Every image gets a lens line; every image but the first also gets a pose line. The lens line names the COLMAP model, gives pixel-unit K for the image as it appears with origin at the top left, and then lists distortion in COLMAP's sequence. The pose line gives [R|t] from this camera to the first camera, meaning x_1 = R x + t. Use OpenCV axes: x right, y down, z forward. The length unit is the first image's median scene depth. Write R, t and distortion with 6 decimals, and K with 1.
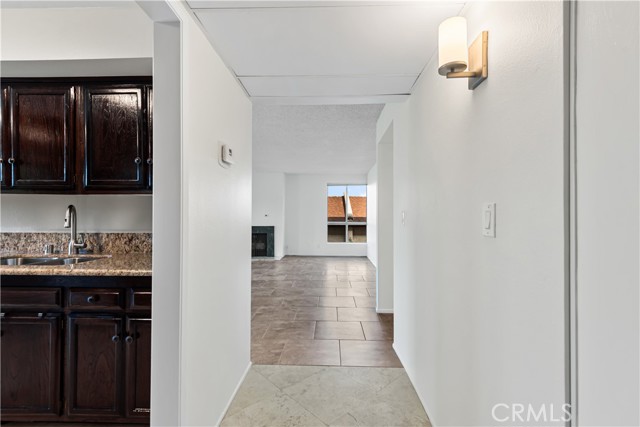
lens RADIAL K [[291.4, 0, 321.3], [0, 291.4, 214.9], [0, 0, 1]] dist [0.019710, -0.003208]
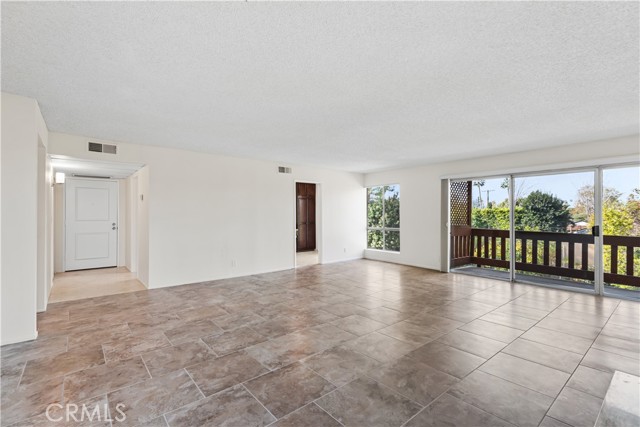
lens RADIAL K [[291.4, 0, 316.3], [0, 291.4, 215.6], [0, 0, 1]] dist [0.019710, -0.003208]
pose [[-0.752348, -0.002297, -0.658761, 0.067046], [0.000232, 0.999993, -0.003753, 0.002011], [0.658765, -0.002977, -0.752343, 0.977222]]
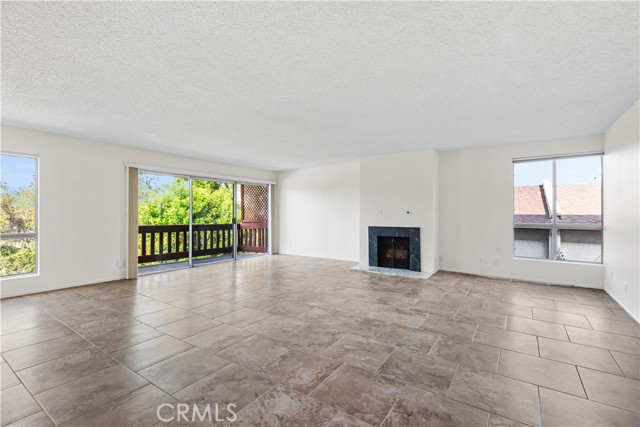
lens RADIAL K [[291.4, 0, 314.7], [0, 291.4, 208.5], [0, 0, 1]] dist [0.019710, -0.003208]
pose [[0.839174, -0.008516, -0.543796, 0.007469], [0.003574, 0.999942, -0.010144, -0.001068], [0.543851, 0.006569, 0.839156, 0.286298]]
